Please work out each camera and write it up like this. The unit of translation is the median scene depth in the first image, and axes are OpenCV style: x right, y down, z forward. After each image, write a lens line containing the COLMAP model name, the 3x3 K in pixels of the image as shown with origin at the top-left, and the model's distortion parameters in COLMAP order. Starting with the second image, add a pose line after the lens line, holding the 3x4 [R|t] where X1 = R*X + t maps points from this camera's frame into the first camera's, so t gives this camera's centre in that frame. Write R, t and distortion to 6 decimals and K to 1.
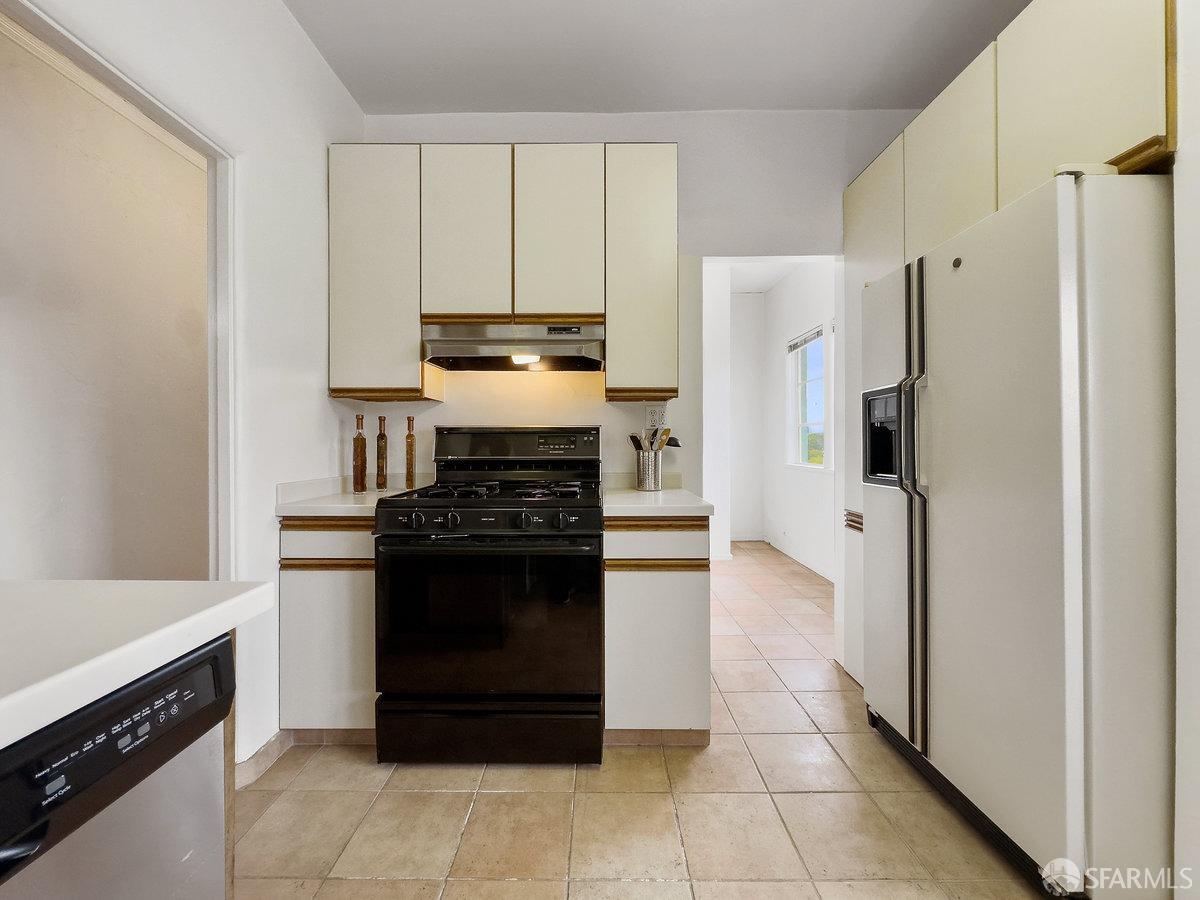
lens RADIAL K [[483.2, 0, 595.8], [0, 483.2, 443.1], [0, 0, 1]] dist [-0.002585, -0.000189]
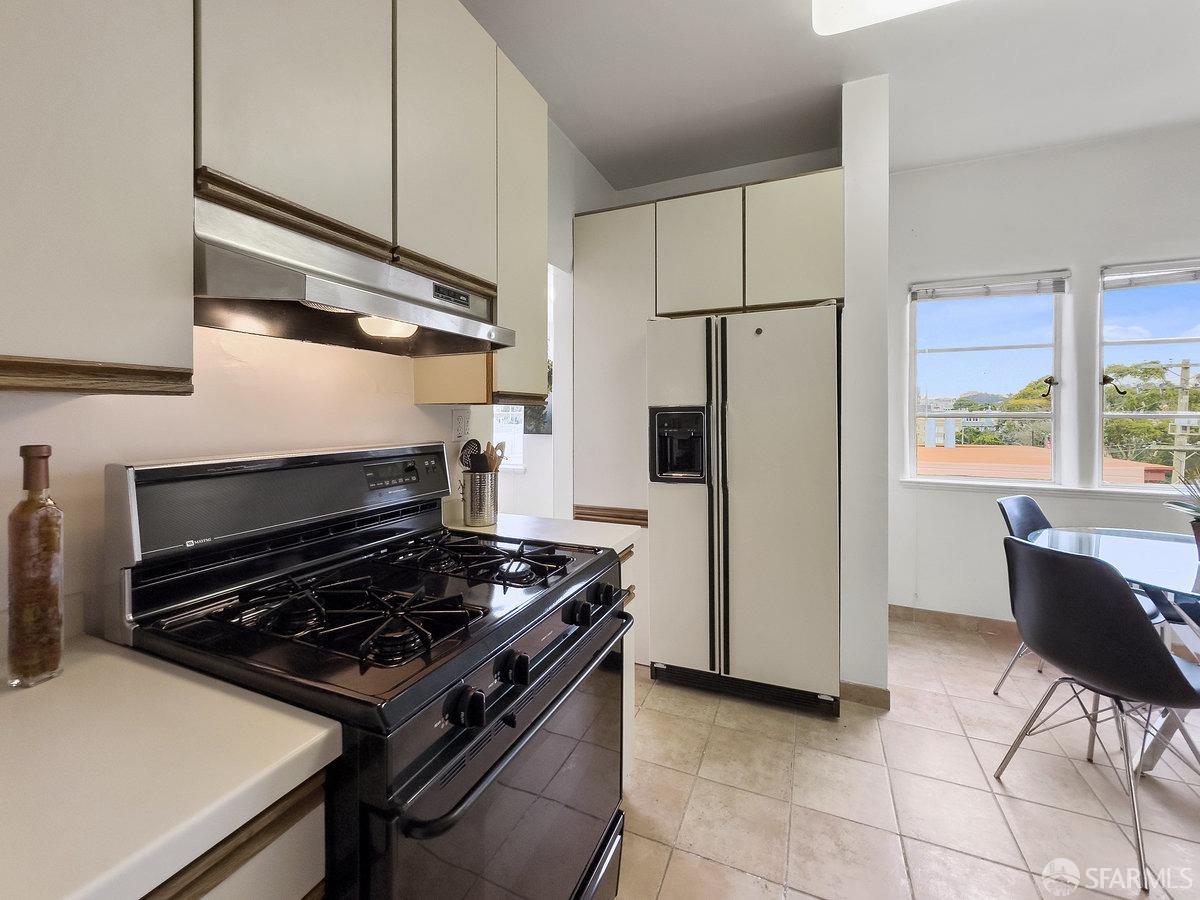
lens RADIAL K [[498.3, 0, 601.2], [0, 498.3, 417.4], [0, 0, 1]] dist [-0.000892, -0.000049]
pose [[0.387574, -0.005910, 0.921820, -0.682781], [0.001372, 0.999982, 0.005834, -0.093488], [-0.921838, -0.000997, 0.387575, 0.670770]]
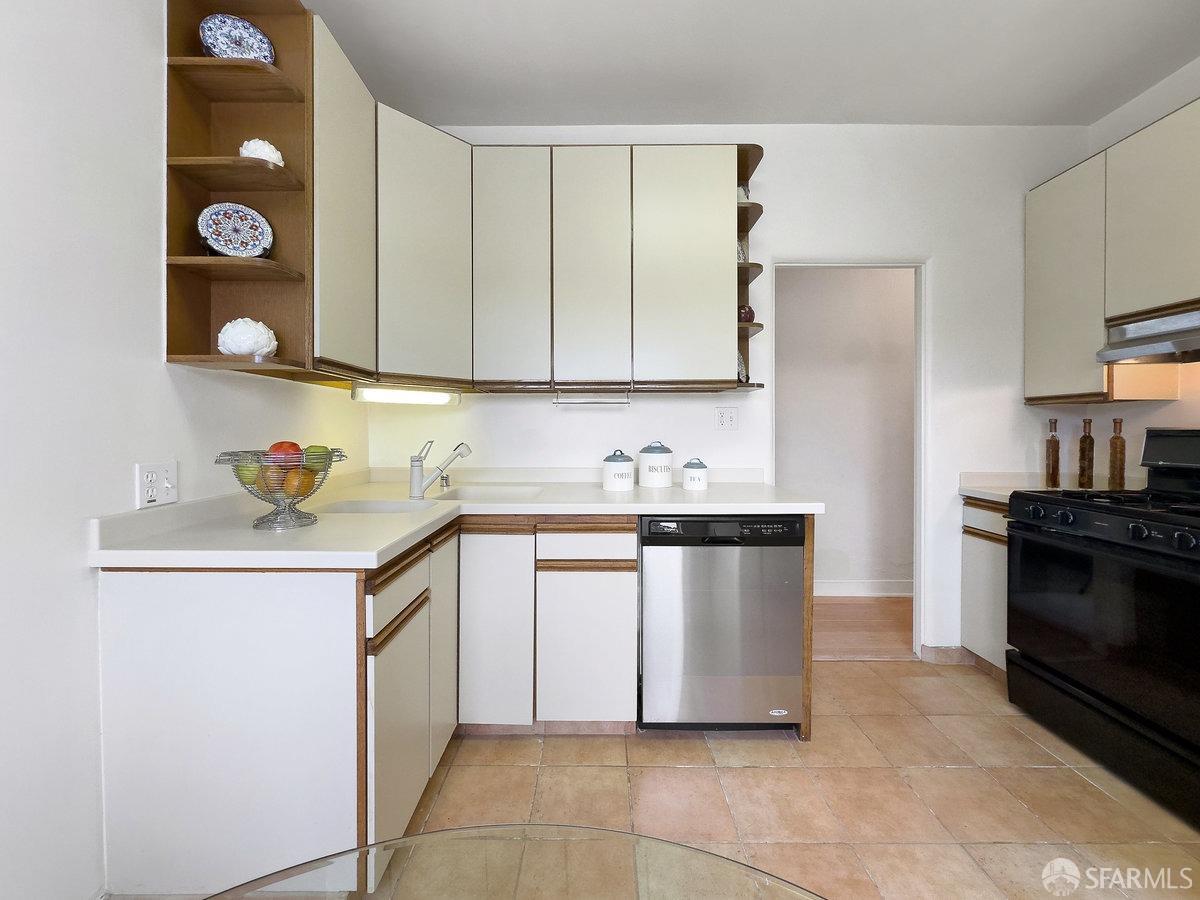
lens RADIAL K [[486.6, 0, 598.7], [0, 486.6, 430.6], [0, 0, 1]] dist [-0.003562, -0.000458]
pose [[0.002554, 0.004536, -0.999986, 0.751790], [-0.004282, 0.999981, 0.004525, -0.038494], [0.999988, 0.004270, 0.002574, -0.068577]]
